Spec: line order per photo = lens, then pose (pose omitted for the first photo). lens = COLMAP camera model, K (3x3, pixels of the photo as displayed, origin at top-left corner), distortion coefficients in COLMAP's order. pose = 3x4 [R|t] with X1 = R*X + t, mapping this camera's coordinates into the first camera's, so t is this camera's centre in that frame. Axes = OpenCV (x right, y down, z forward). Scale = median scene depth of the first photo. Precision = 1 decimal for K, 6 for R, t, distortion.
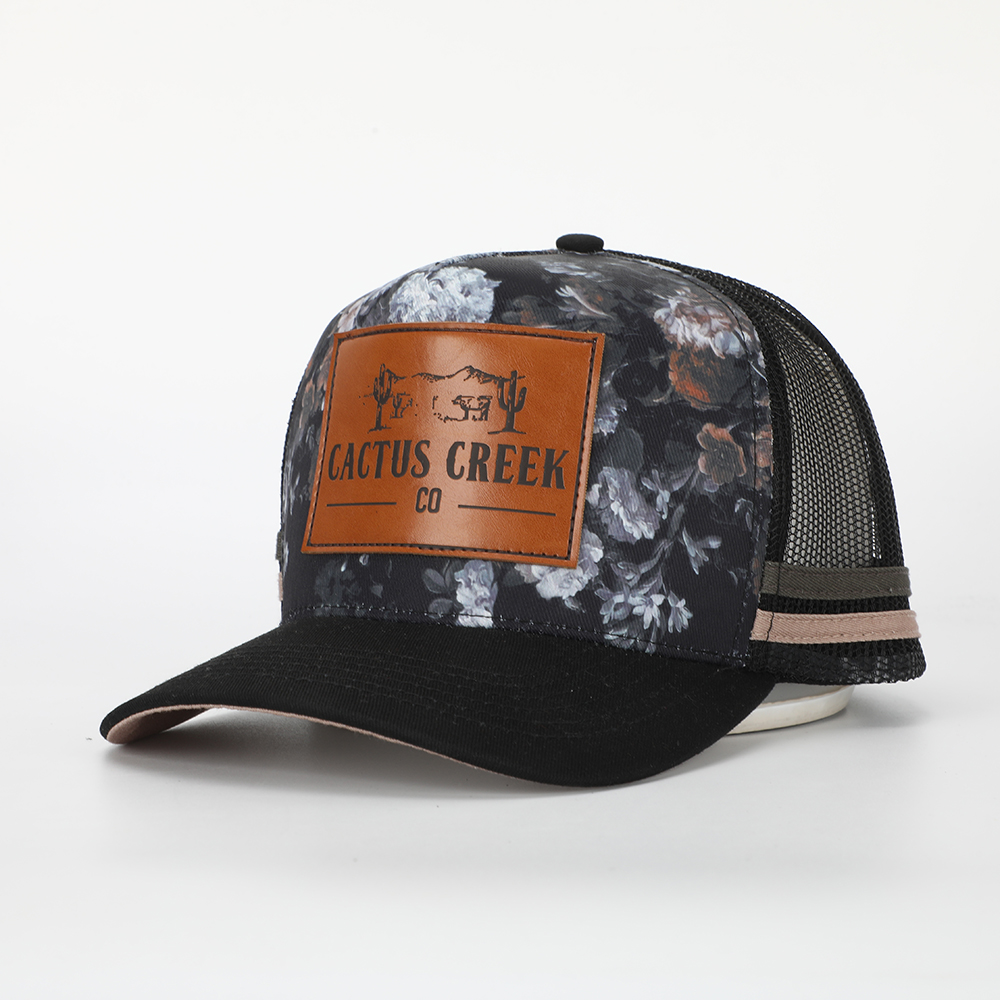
lens RADIAL K [[2146.1, 0, 503.9], [0, 2146.1, 497.3], [0, 0, 1]] dist [0.133568, 0.000000]
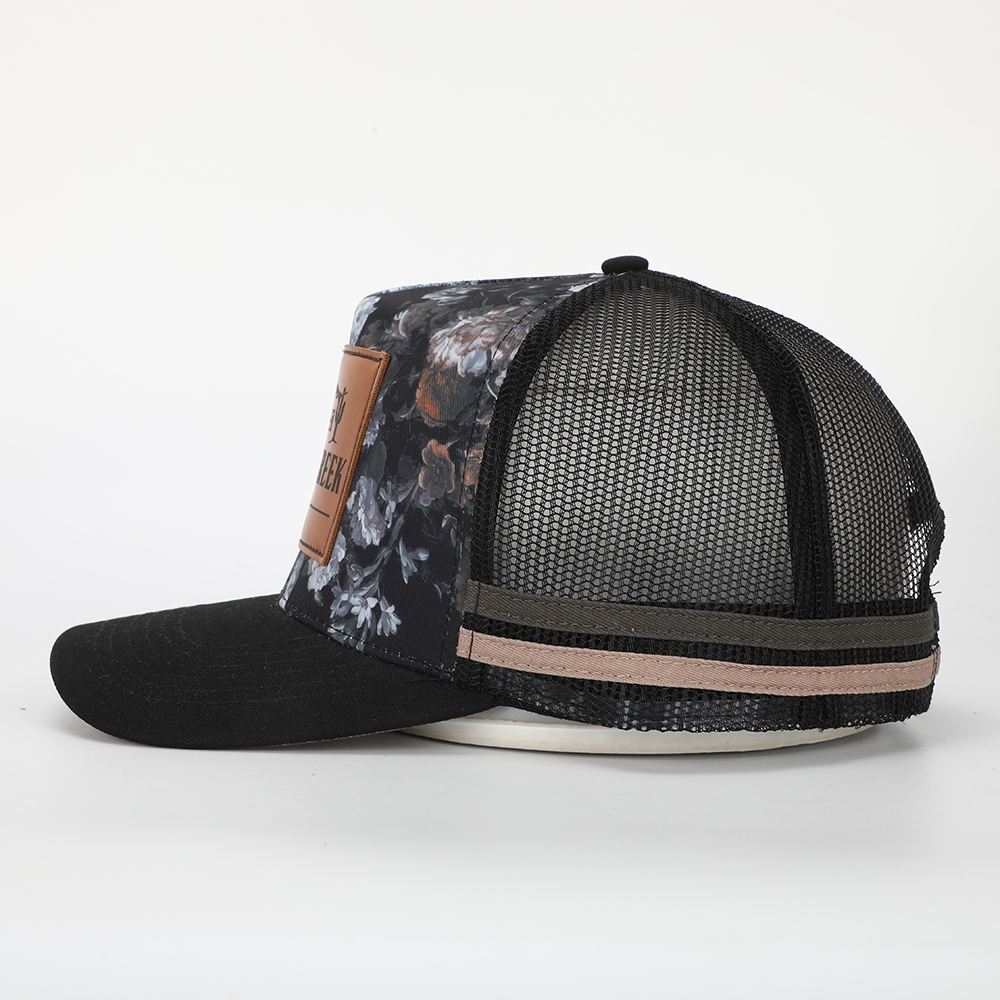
lens RADIAL K [[1740.7, 0, 499.7], [0, 1740.7, 499.2], [0, 0, 1]] dist [0.200195, 0.000000]
pose [[0.491547, 0.058025, -0.868916, 0.840423], [-0.060904, 0.997625, 0.032167, -0.034746], [0.868719, 0.037109, 0.493914, 0.617810]]
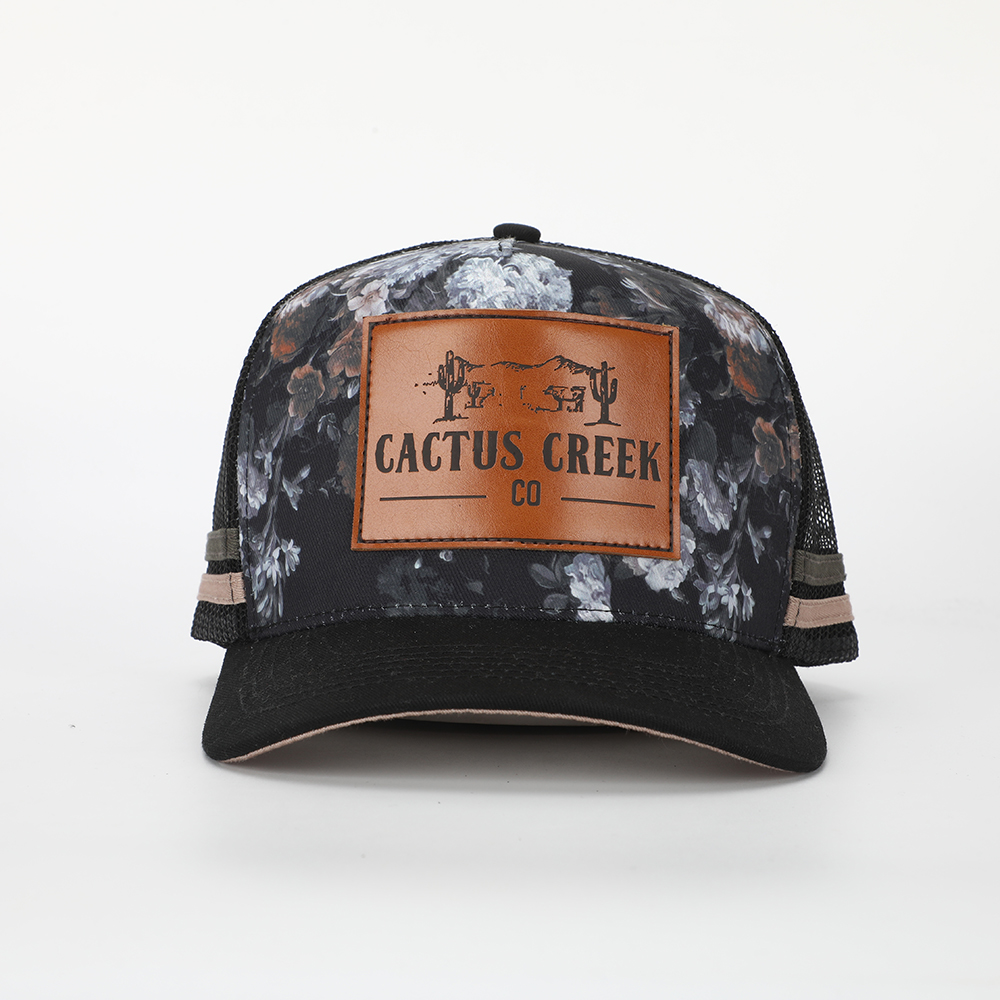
lens RADIAL K [[2146.1, 0, 505.2], [0, 2146.1, 500.1], [0, 0, 1]] dist [0.133568, 0.000000]
pose [[0.878551, -0.006235, 0.477607, -0.506404], [0.004994, 0.999980, 0.003868, 0.000737], [-0.477622, -0.001013, 0.878565, 0.151606]]
